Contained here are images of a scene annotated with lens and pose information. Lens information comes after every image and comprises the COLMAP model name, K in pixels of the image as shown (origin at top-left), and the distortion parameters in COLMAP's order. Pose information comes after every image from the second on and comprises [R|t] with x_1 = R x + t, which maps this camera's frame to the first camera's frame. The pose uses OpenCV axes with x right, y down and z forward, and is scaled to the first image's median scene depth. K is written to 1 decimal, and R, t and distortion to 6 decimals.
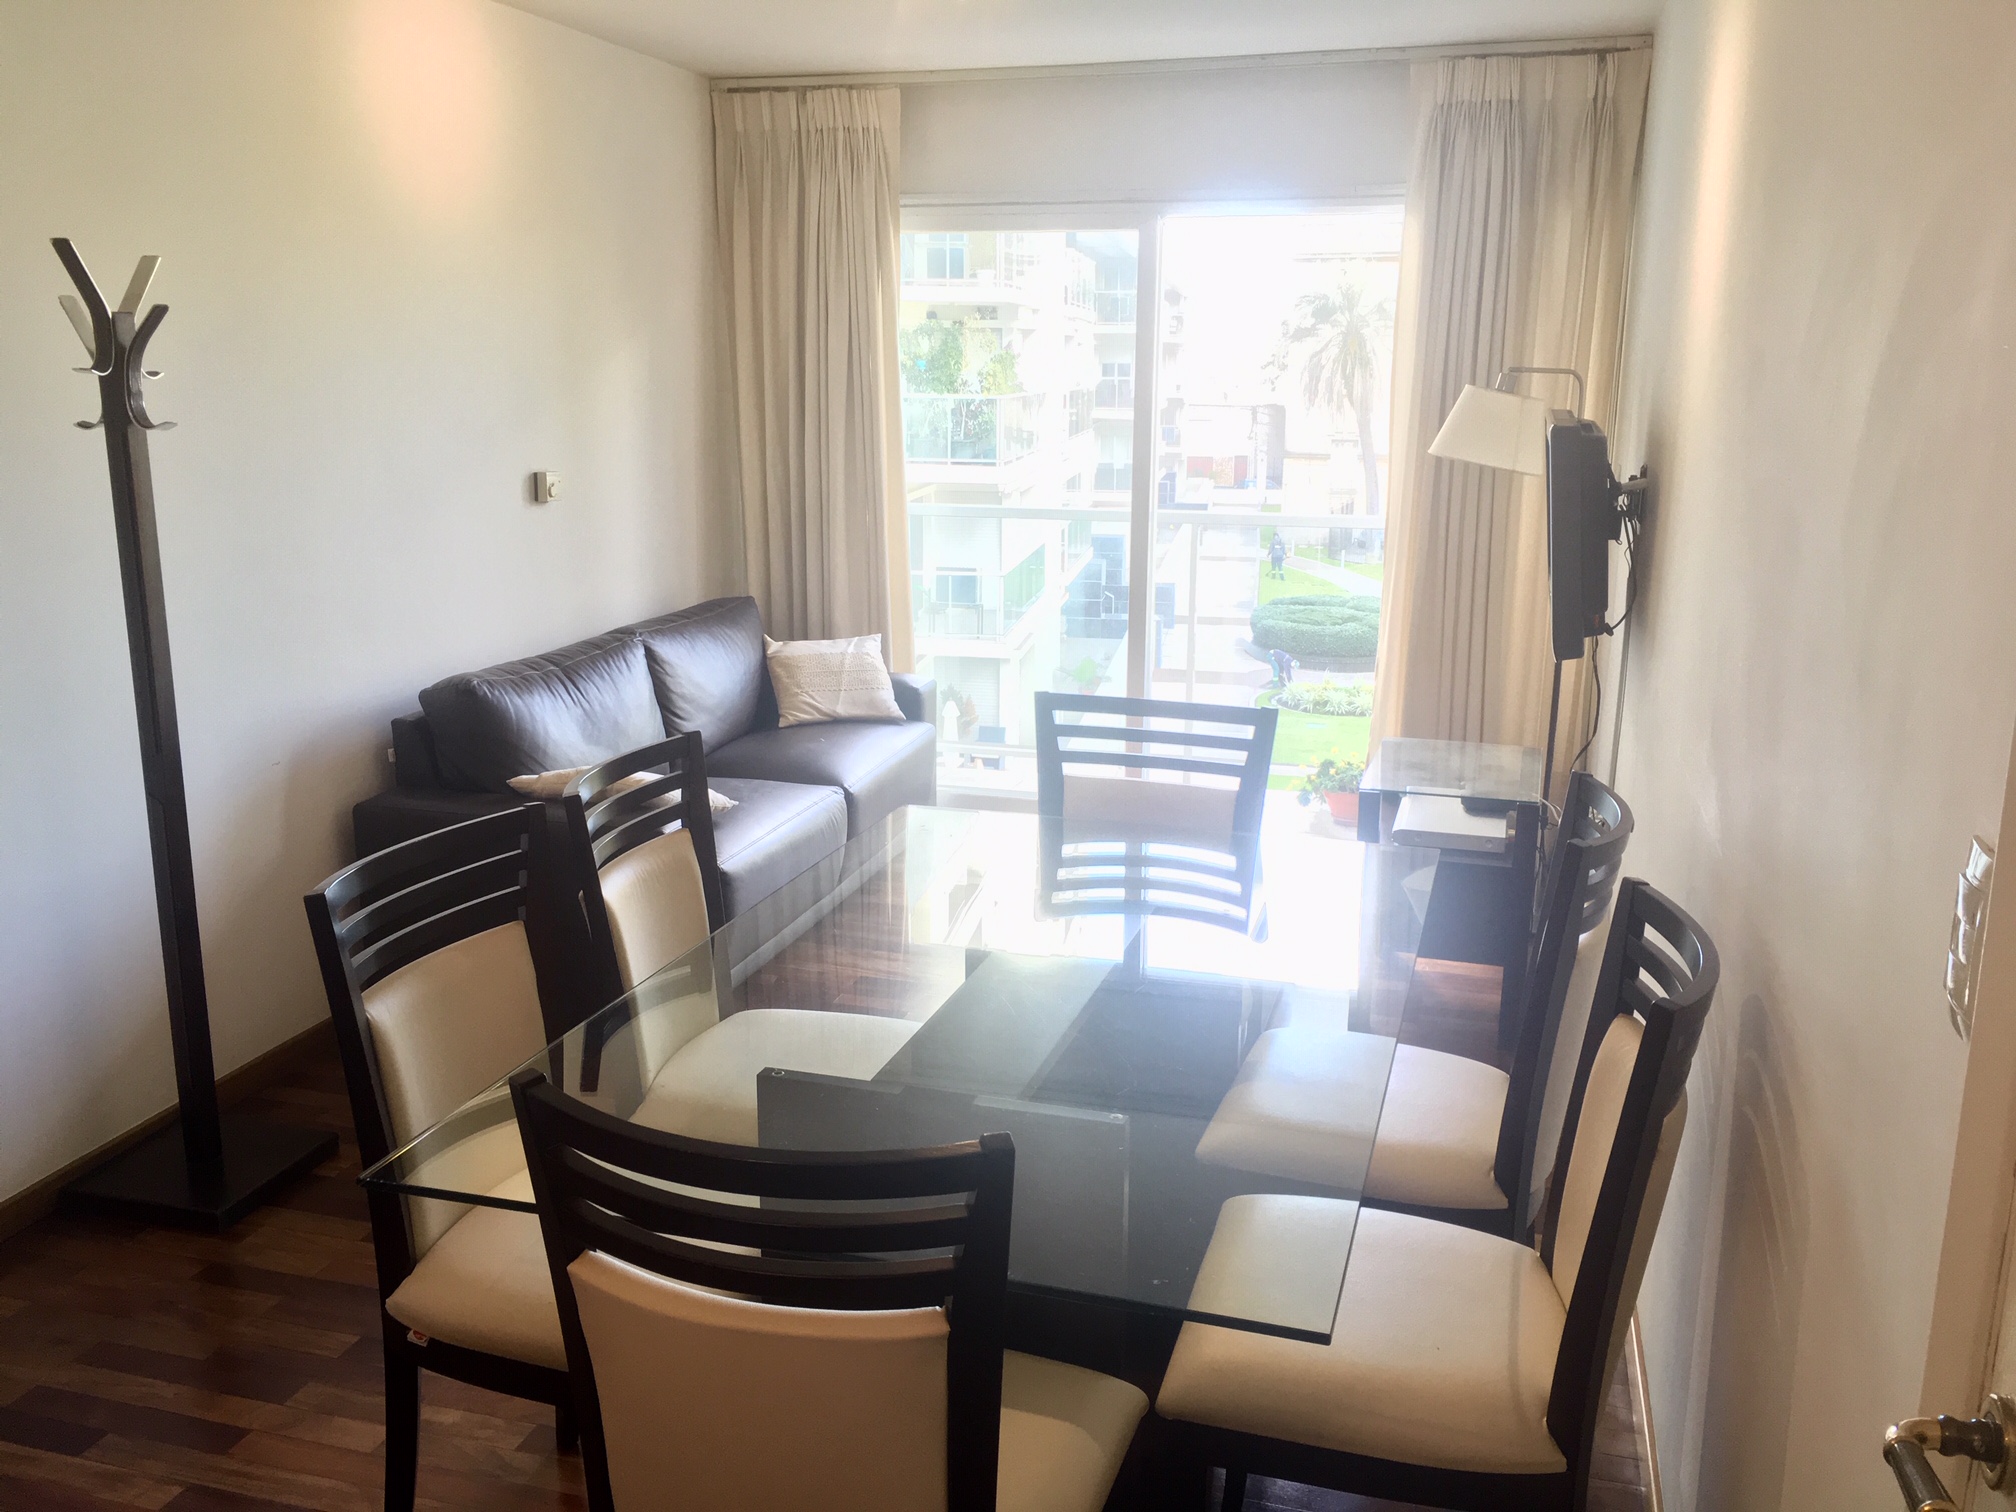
lens RADIAL K [[1717.7, 0, 1008.0], [0, 1717.7, 756.0], [0, 0, 1]] dist [0.089788, -0.111112]
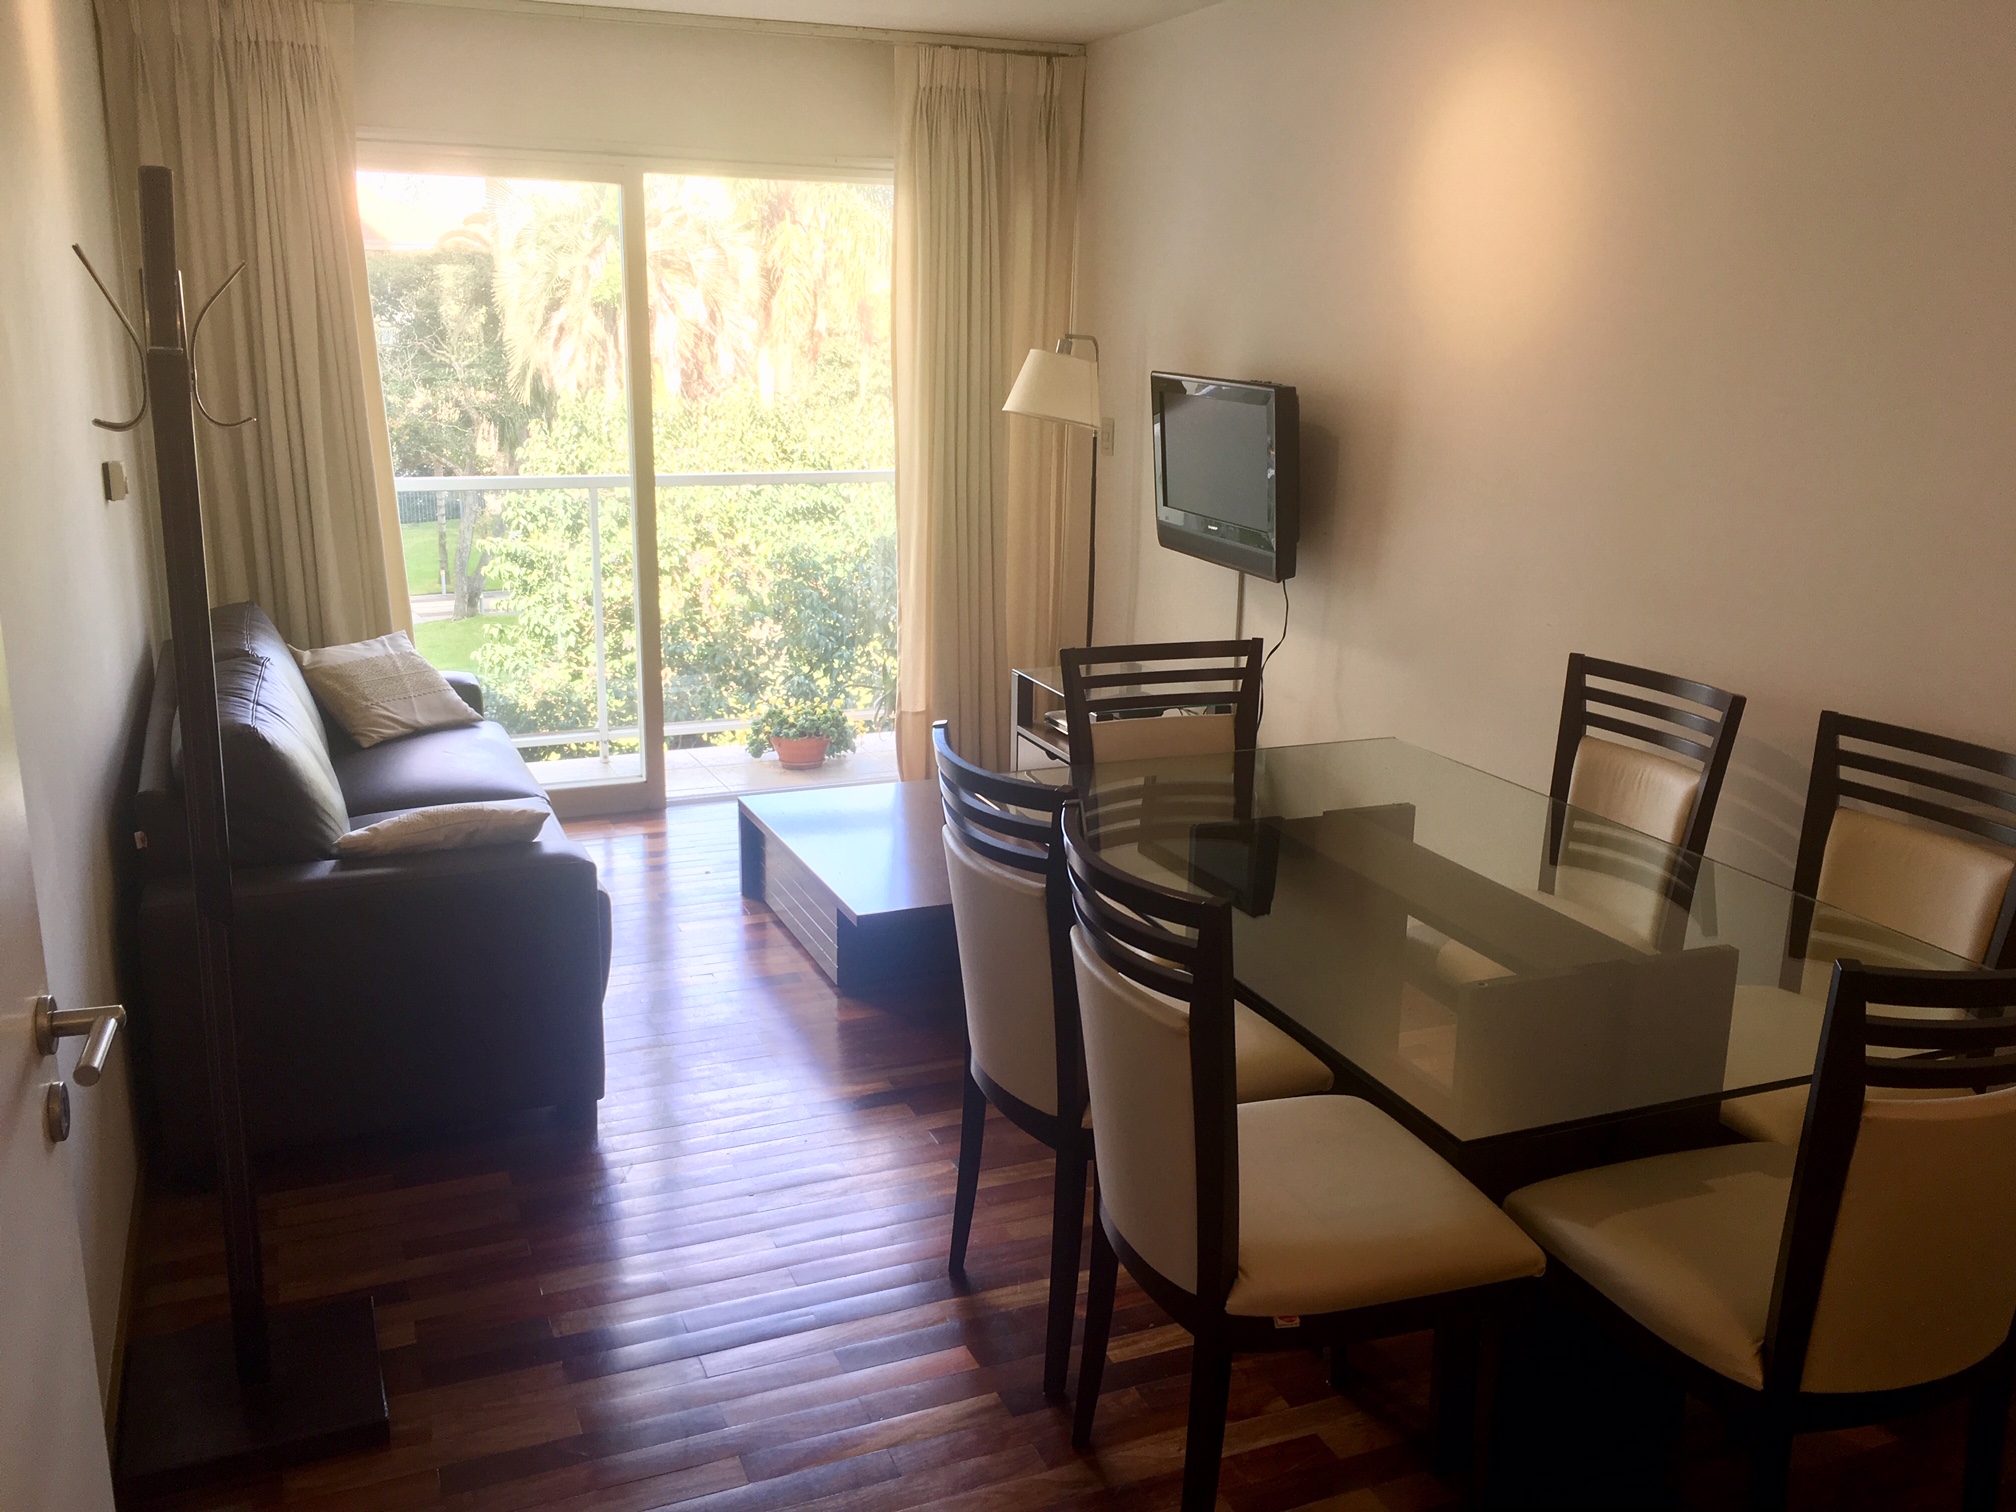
lens RADIAL K [[1717.7, 0, 1008.0], [0, 1717.7, 756.0], [0, 0, 1]] dist [0.089788, -0.111112]
pose [[0.779886, -0.148136, 0.608139, -0.403820], [0.130919, 0.988706, 0.072946, -0.033361], [-0.612077, 0.022727, 0.790472, 0.117106]]
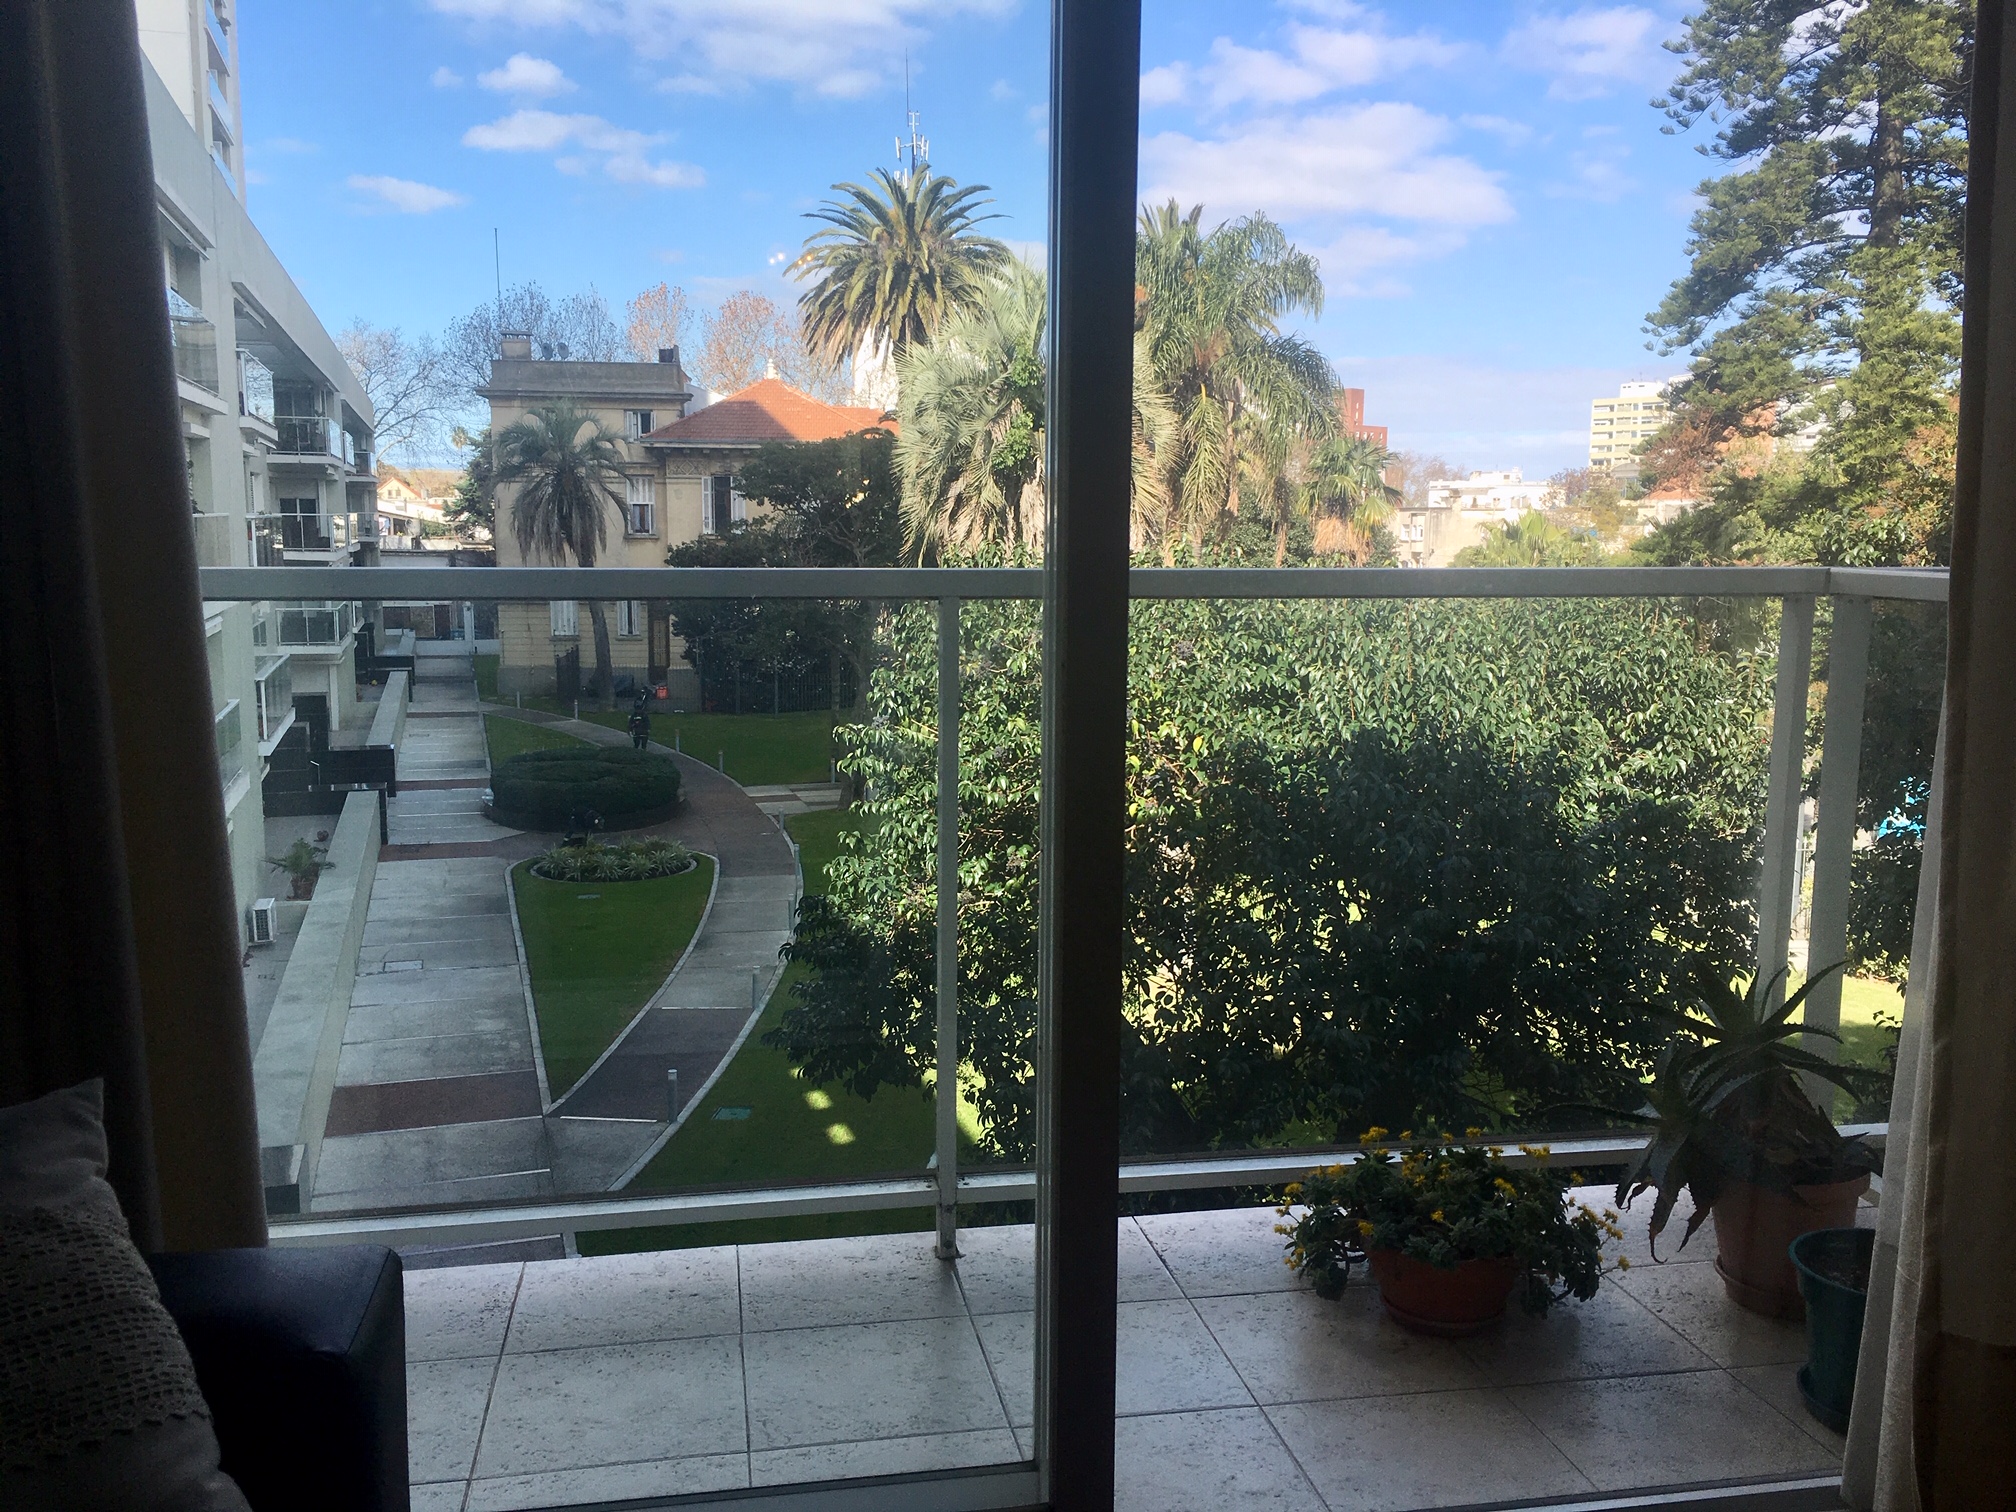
lens RADIAL K [[1717.7, 0, 1008.0], [0, 1717.7, 756.0], [0, 0, 1]] dist [0.089788, -0.111112]
pose [[0.898057, -0.060564, 0.435690, -0.069455], [0.097612, 0.993220, -0.063138, -0.091091], [-0.428912, 0.099230, 0.897880, 0.803334]]
